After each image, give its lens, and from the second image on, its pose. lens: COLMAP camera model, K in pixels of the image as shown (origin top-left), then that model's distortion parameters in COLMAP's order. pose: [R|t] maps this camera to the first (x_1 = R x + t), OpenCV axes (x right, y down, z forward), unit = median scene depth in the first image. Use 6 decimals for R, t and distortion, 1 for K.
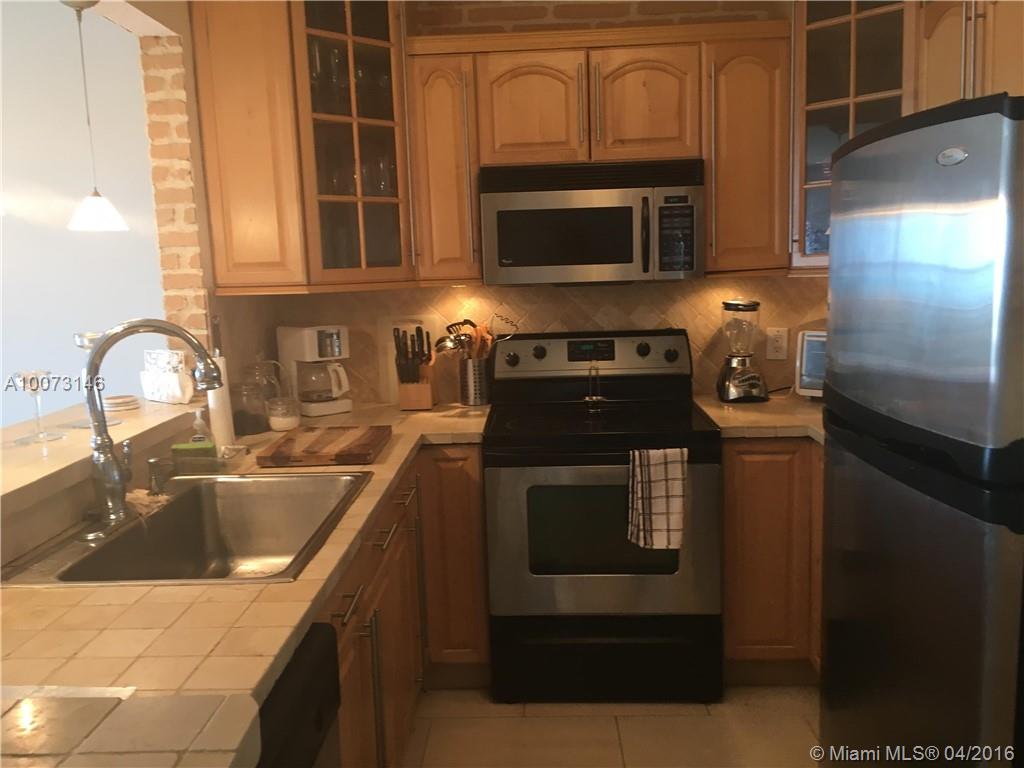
lens RADIAL K [[871.3, 0, 511.4], [0, 871.3, 379.5], [0, 0, 1]] dist [0.075900, -0.106077]
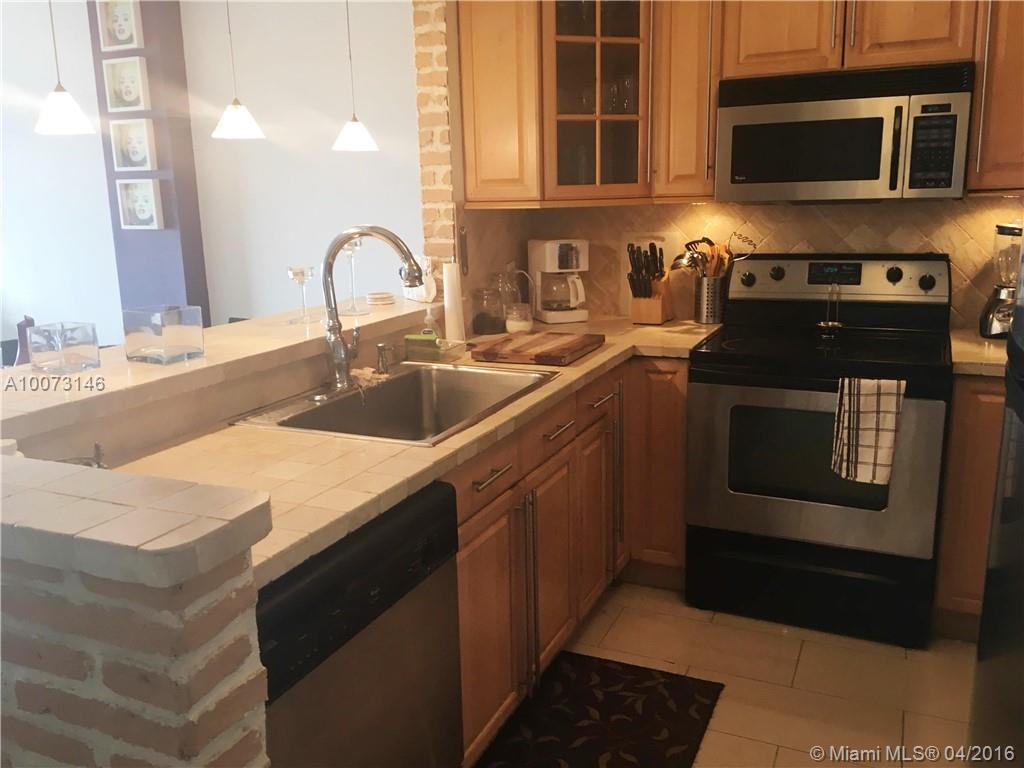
lens RADIAL K [[871.3, 0, 511.4], [0, 871.3, 379.5], [0, 0, 1]] dist [0.075900, -0.106077]
pose [[0.921181, 0.090483, -0.378468, 0.161798], [-0.056880, 0.993454, 0.099067, 0.007483], [0.384954, -0.069732, 0.920298, -0.028230]]
